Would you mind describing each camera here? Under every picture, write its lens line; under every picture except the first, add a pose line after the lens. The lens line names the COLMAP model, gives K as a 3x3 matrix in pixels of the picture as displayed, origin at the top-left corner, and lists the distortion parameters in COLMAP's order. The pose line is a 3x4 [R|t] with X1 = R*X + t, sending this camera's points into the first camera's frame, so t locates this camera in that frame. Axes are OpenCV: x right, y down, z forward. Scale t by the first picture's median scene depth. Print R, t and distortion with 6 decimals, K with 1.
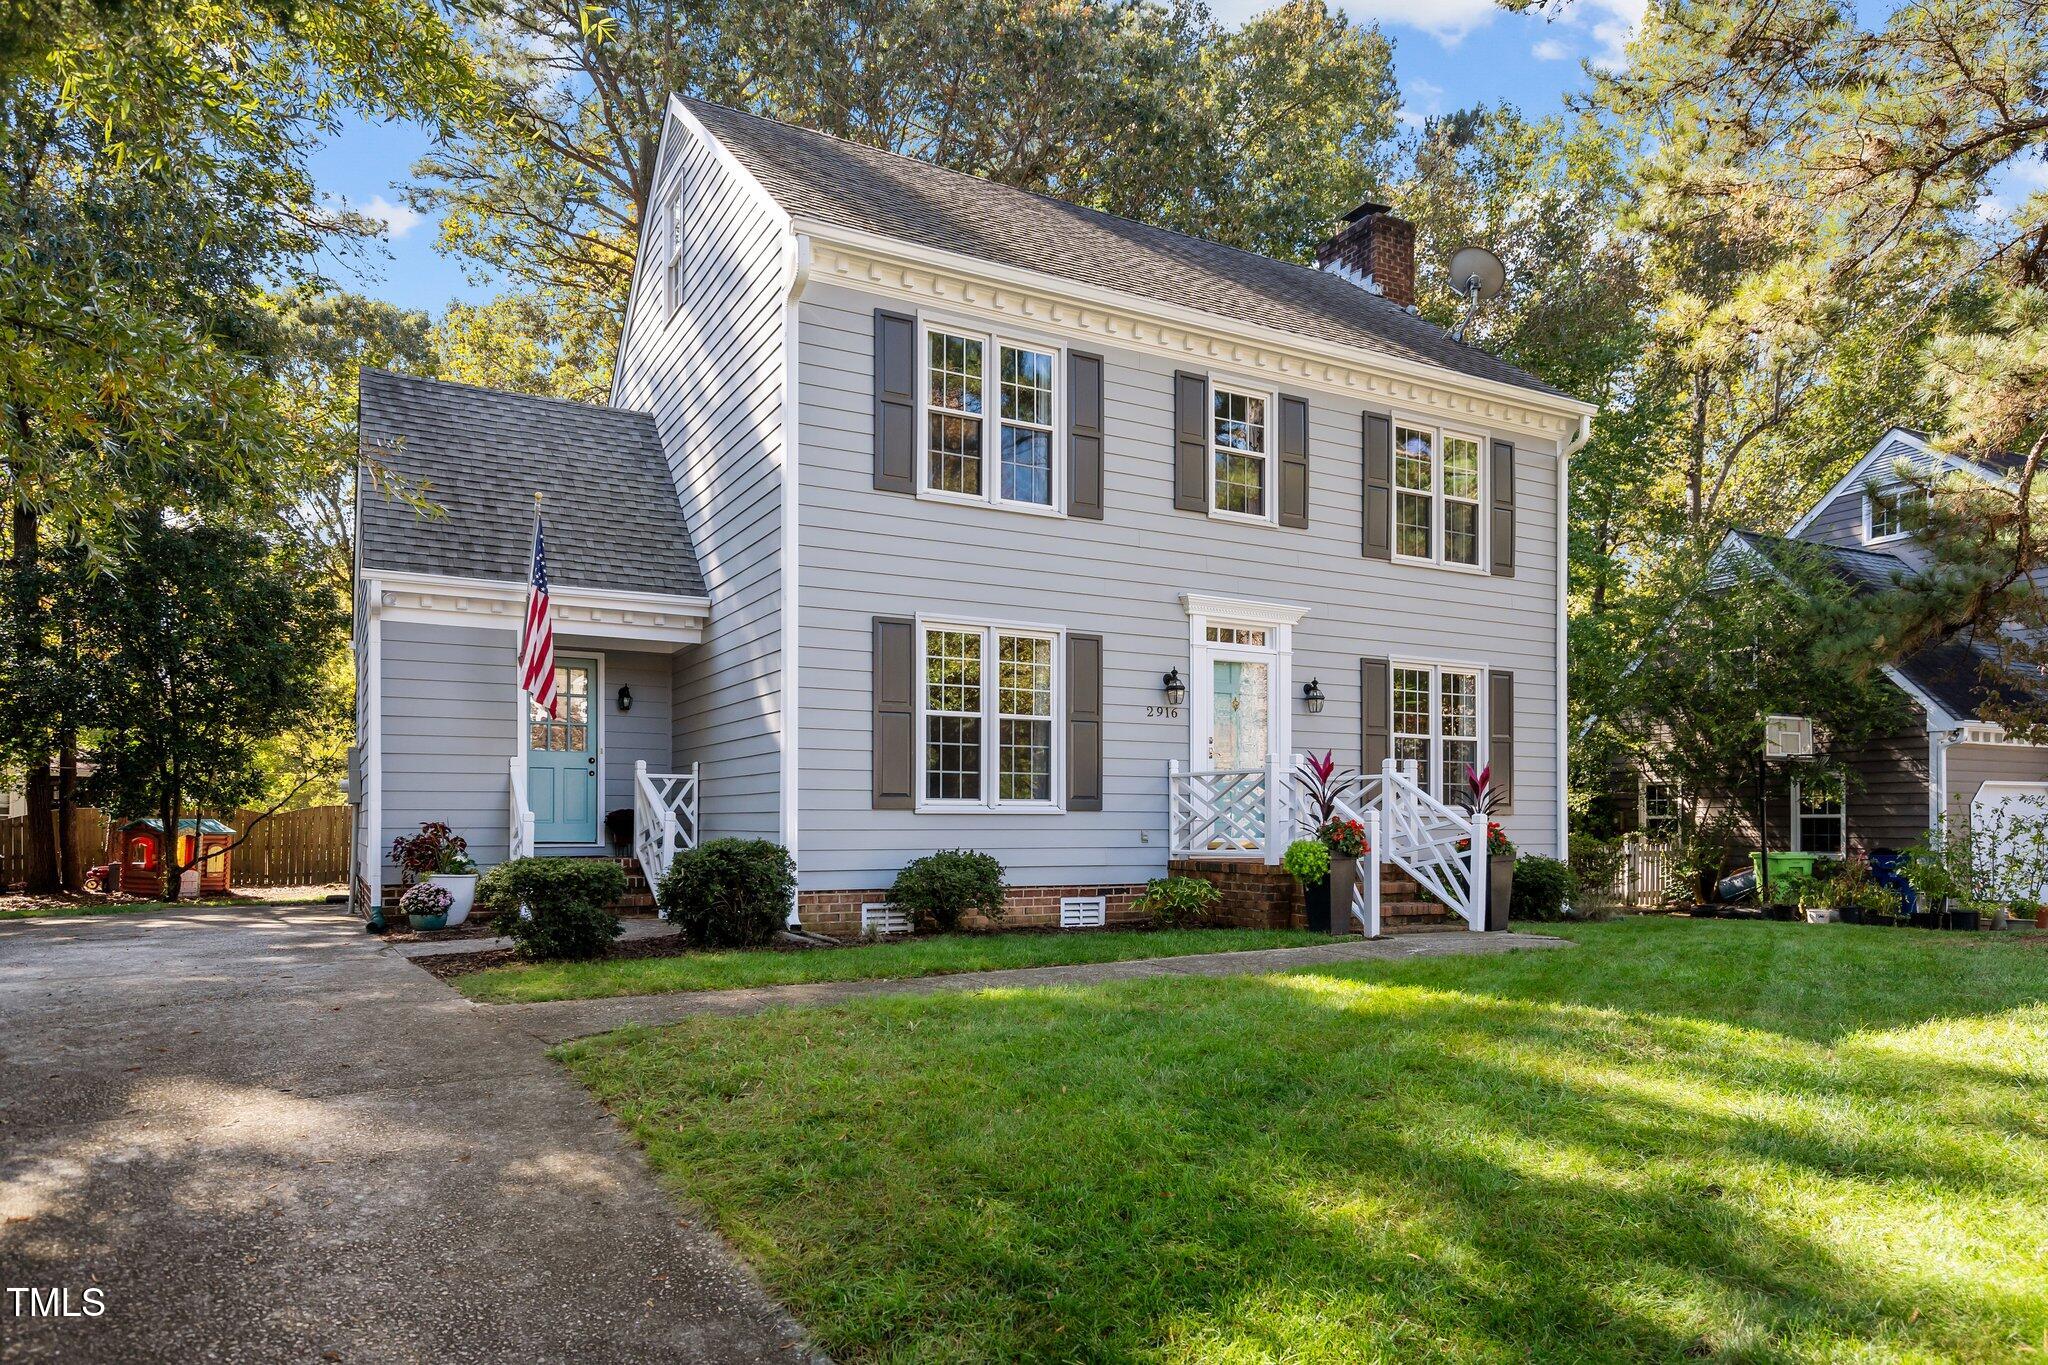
lens RADIAL K [[1278.0, 0, 997.0], [0, 1278.0, 790.2], [0, 0, 1]] dist [0.003347, 0.000764]
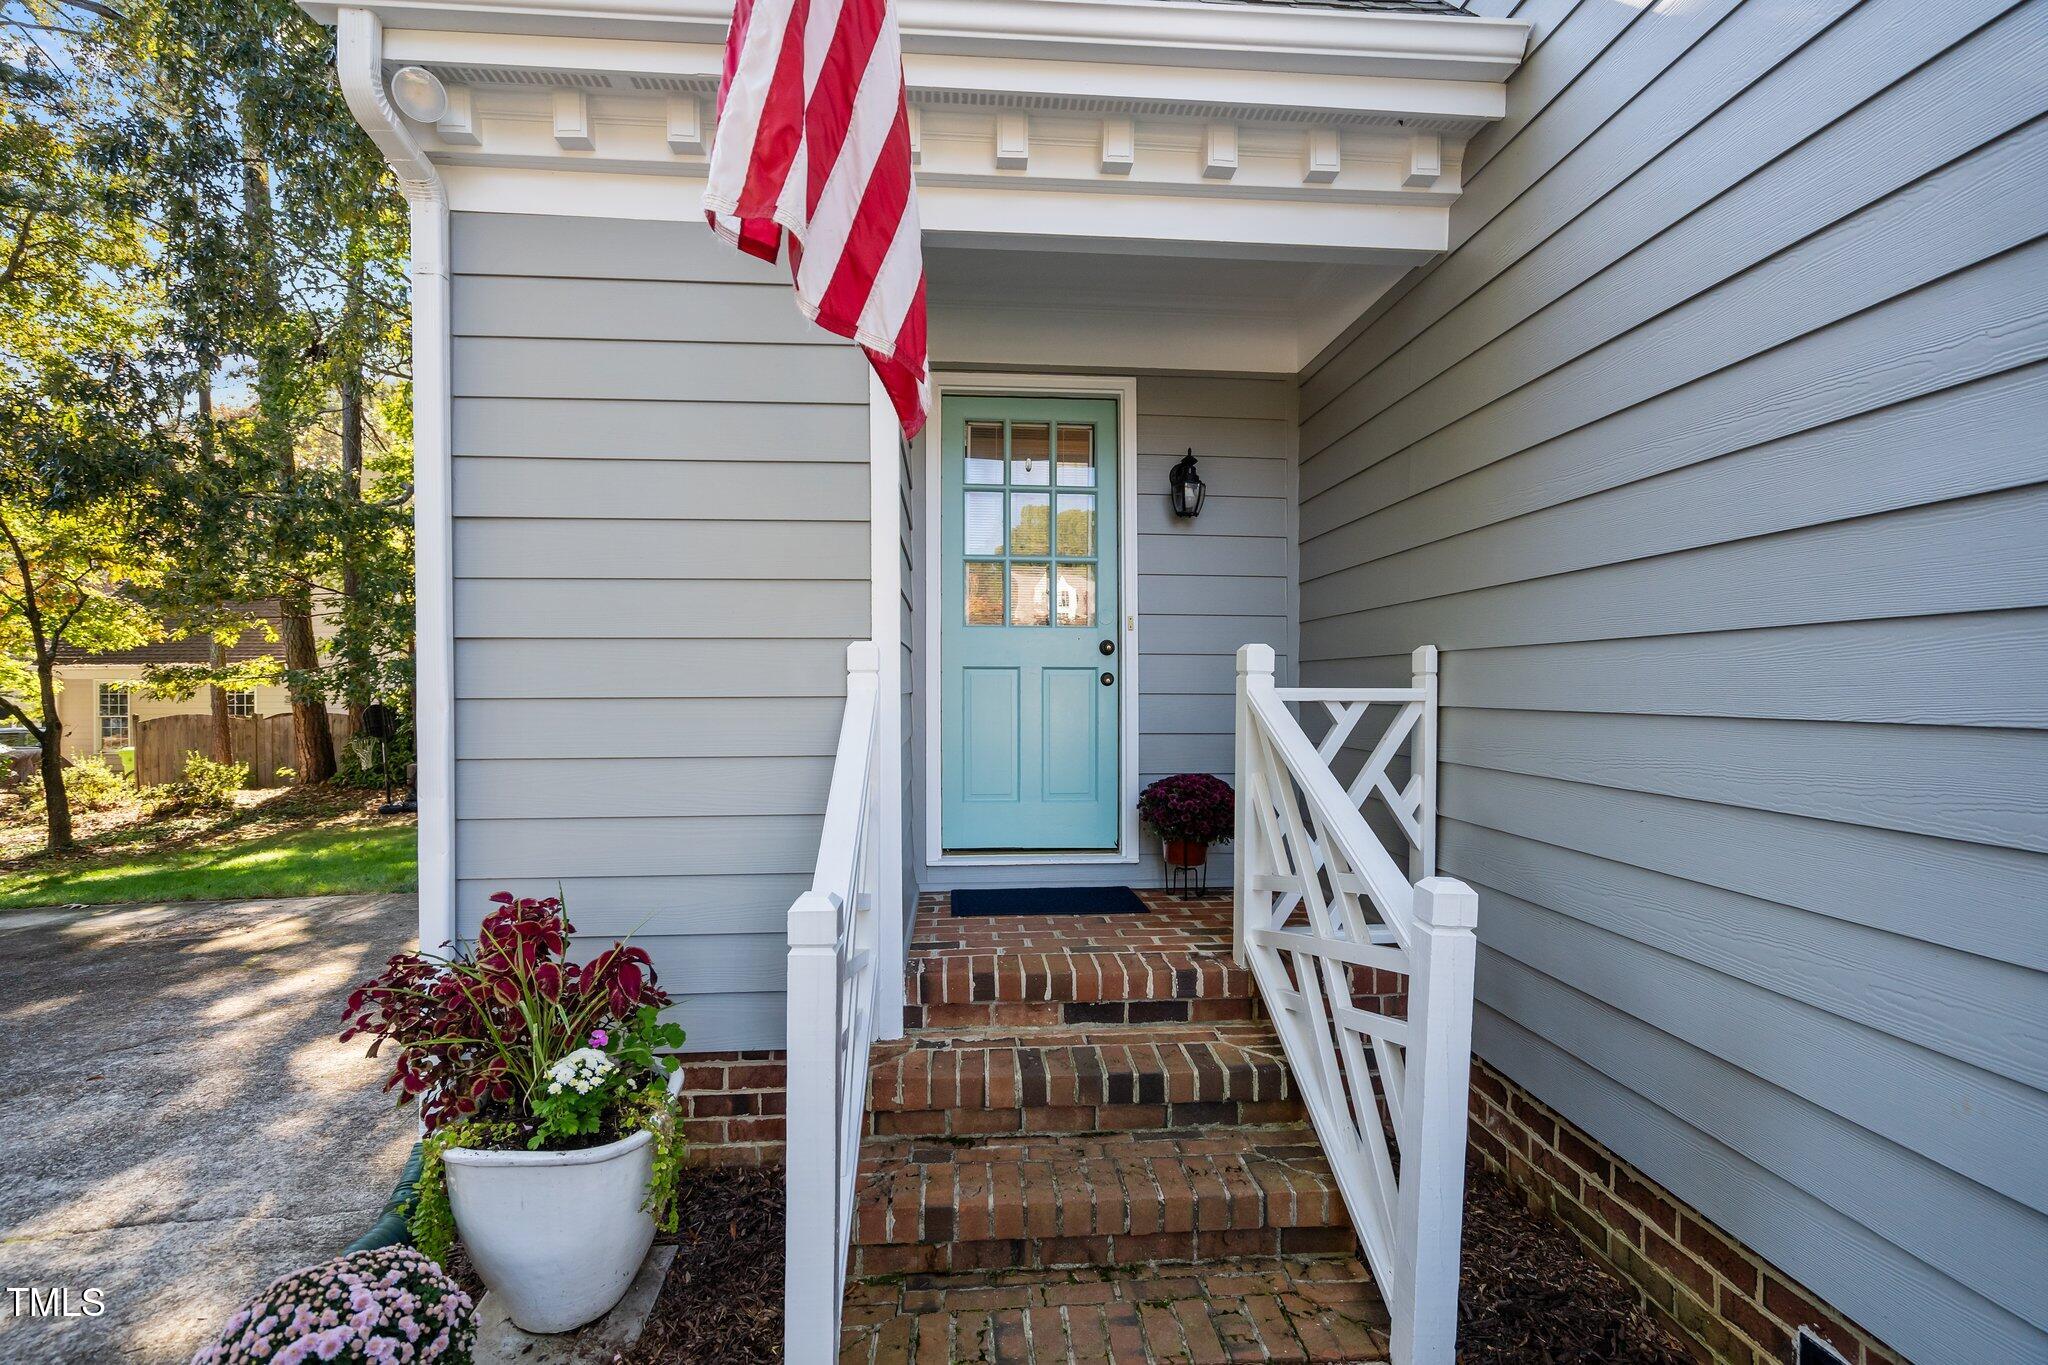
lens RADIAL K [[939.5, 0, 1021.7], [0, 939.5, 685.8], [0, 0, 1]] dist [0.000429, 0.000112]
pose [[0.917485, -0.003146, -0.397758, -0.222396], [0.010422, 0.999816, 0.016131, -0.016201], [0.397634, -0.018945, 0.917349, 0.712688]]
